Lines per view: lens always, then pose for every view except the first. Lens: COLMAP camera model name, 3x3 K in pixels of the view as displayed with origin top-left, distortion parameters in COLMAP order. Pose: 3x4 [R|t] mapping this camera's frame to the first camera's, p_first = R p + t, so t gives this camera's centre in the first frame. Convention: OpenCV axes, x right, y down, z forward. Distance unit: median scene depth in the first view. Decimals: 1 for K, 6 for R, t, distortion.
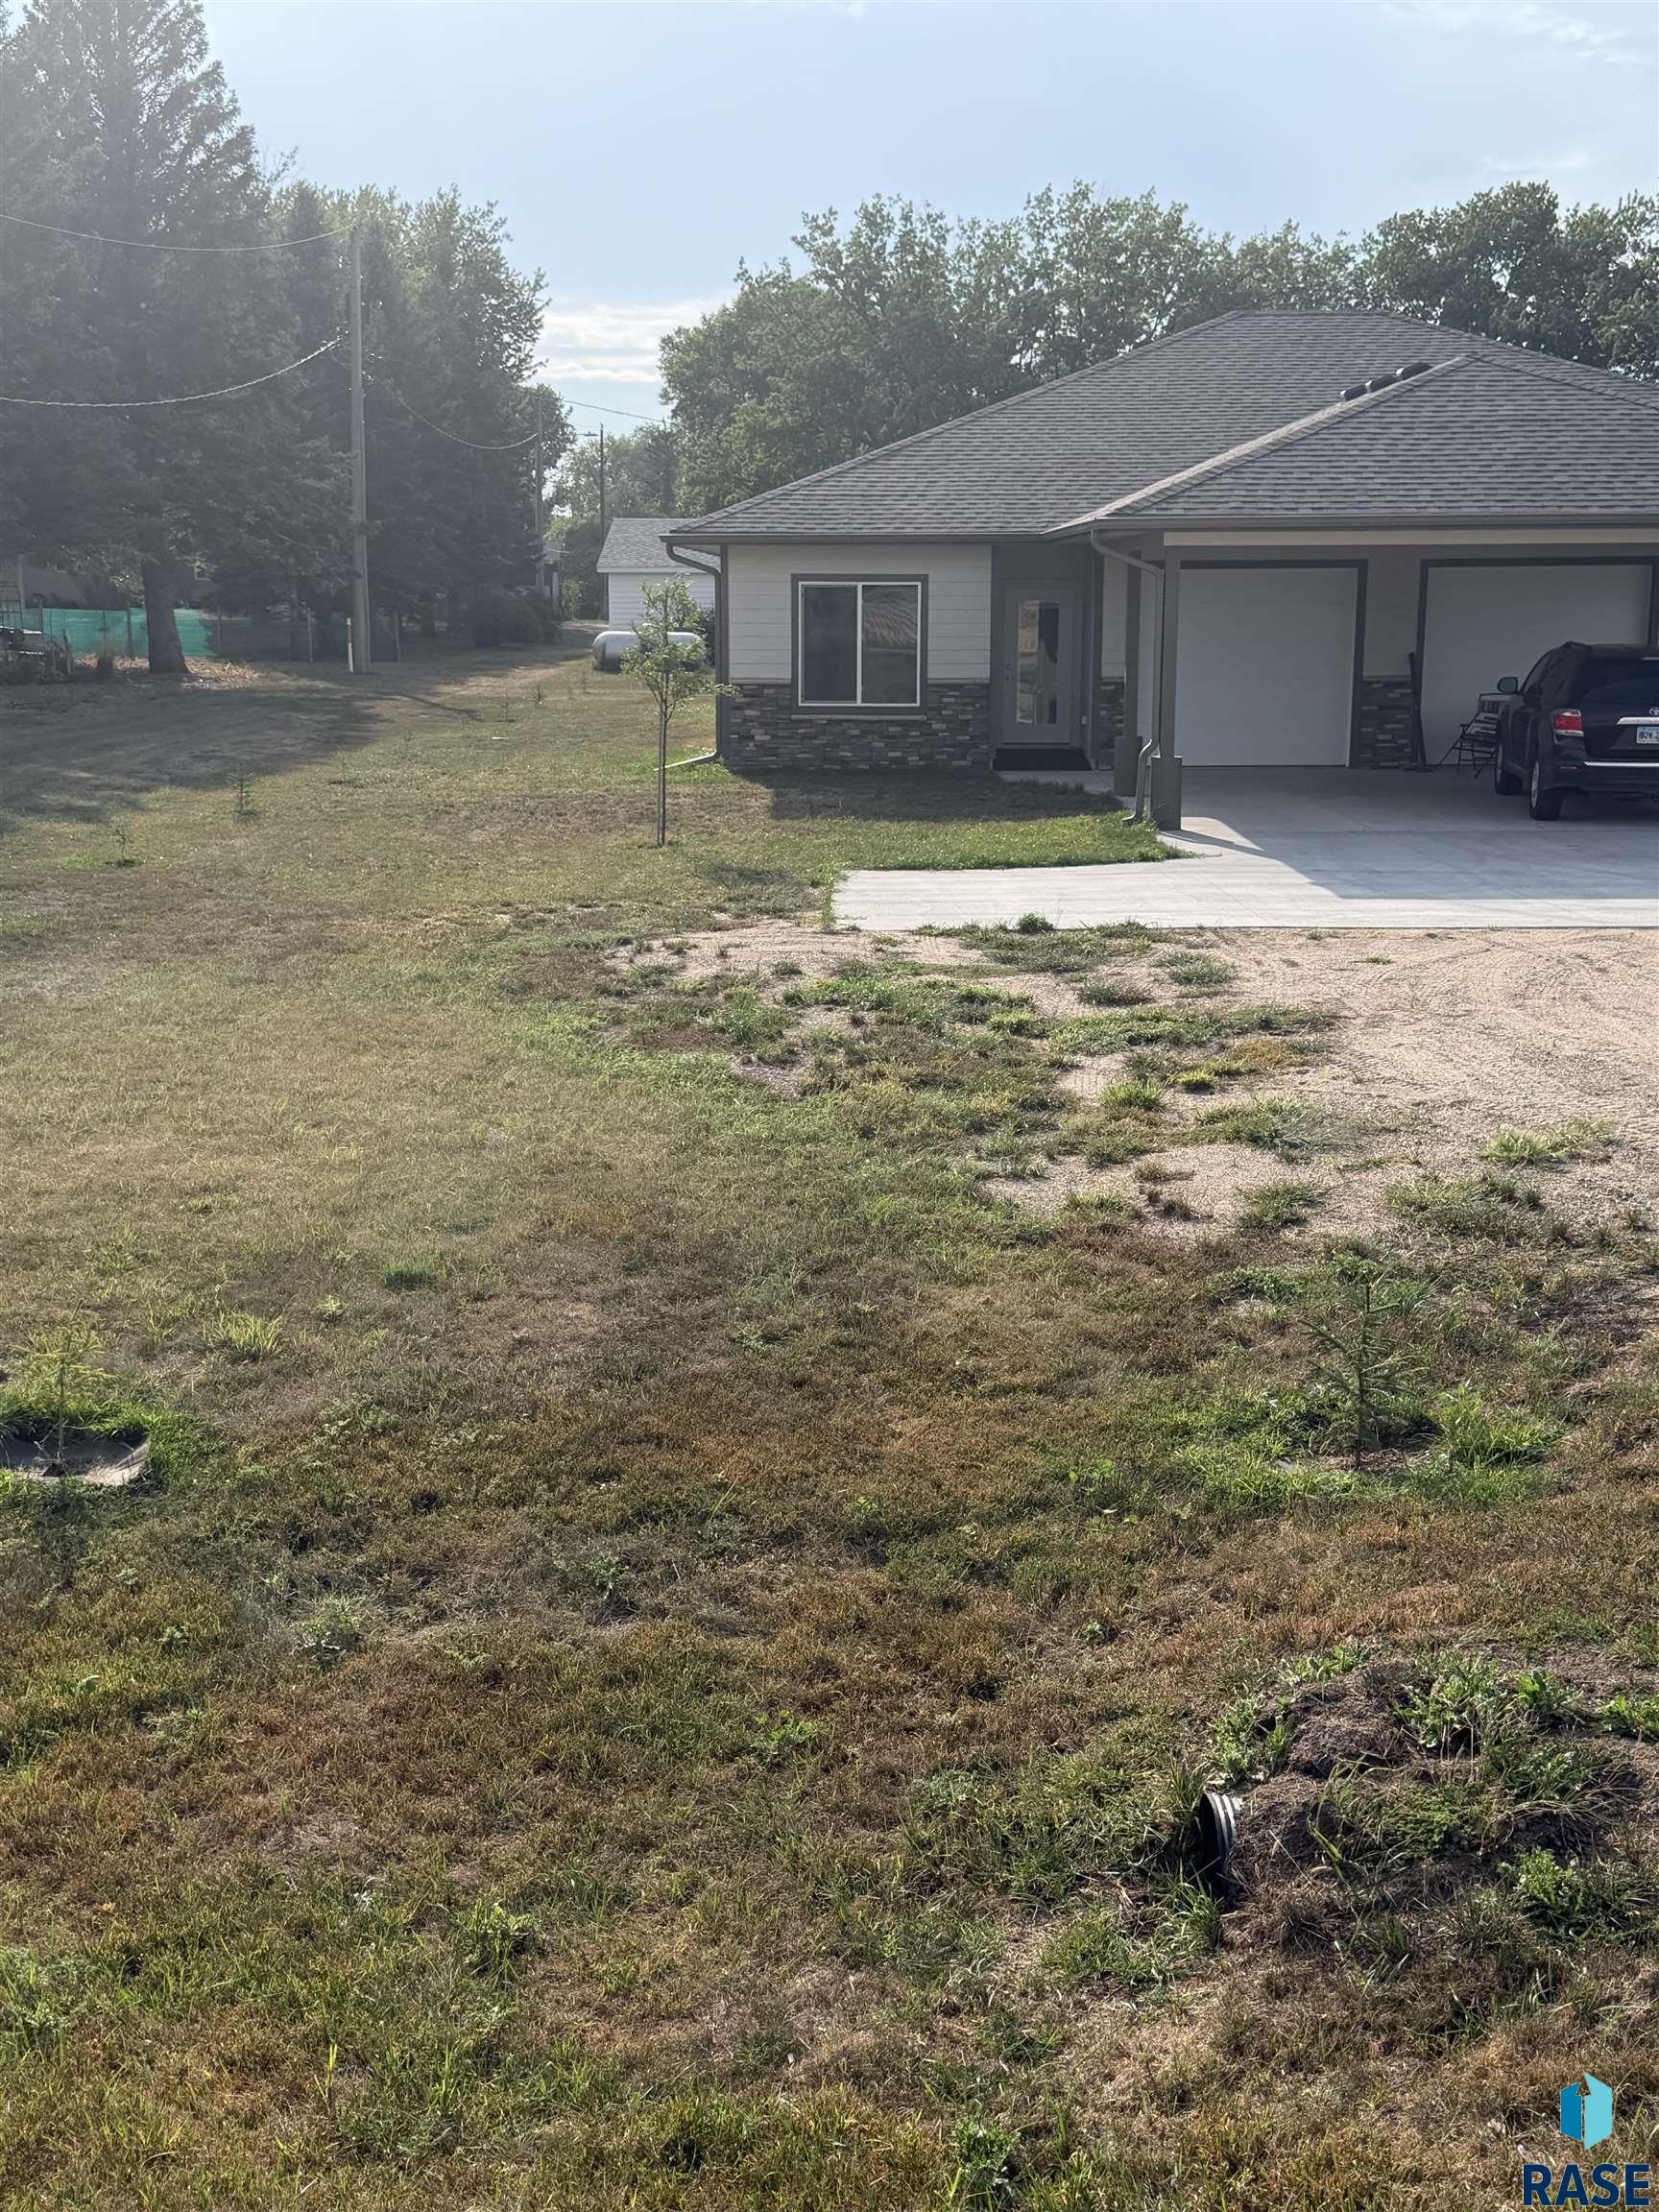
lens RADIAL K [[2665.6, 0, 829.5], [0, 2665.6, 1106.0], [0, 0, 1]] dist [0.087731, -0.048698]
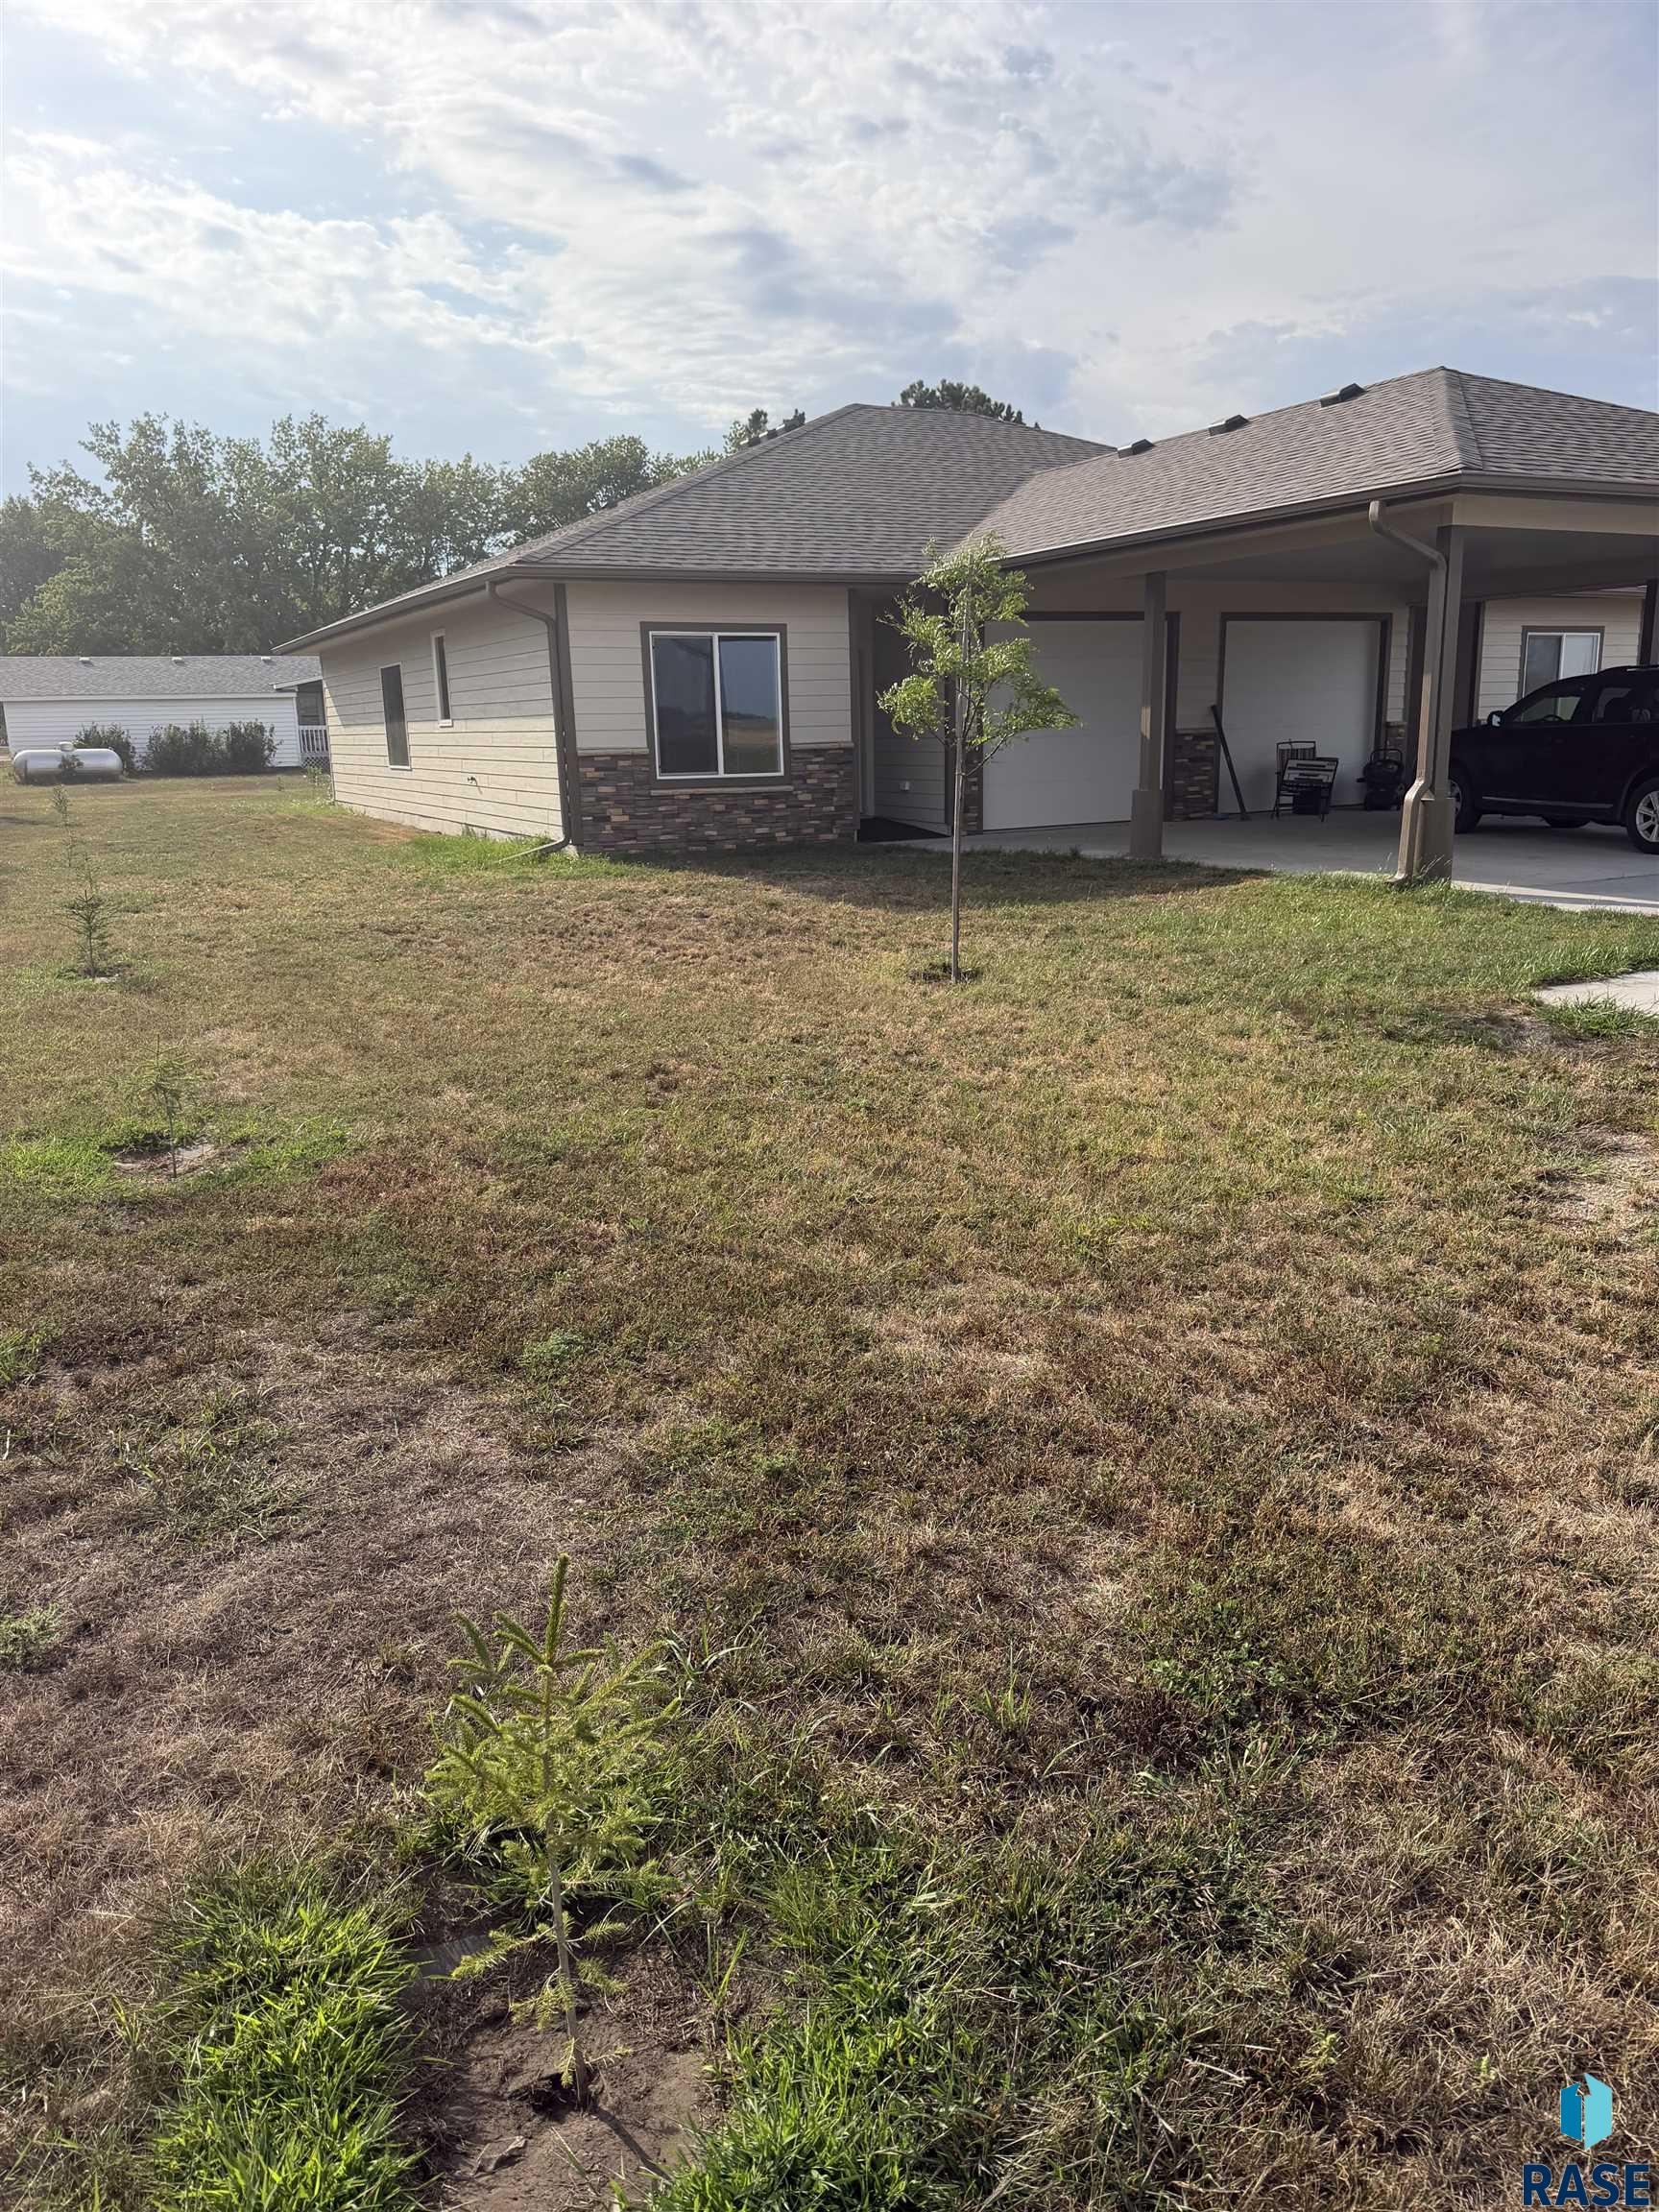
lens RADIAL K [[1543.1, 0, 843.1], [0, 1543.1, 1131.3], [0, 0, 1]] dist [0.052616, -0.026545]
pose [[0.887049, -0.136510, 0.441032, -0.194859], [0.110810, 0.990315, 0.083655, -0.072124], [-0.448180, -0.025335, 0.893584, 0.521557]]
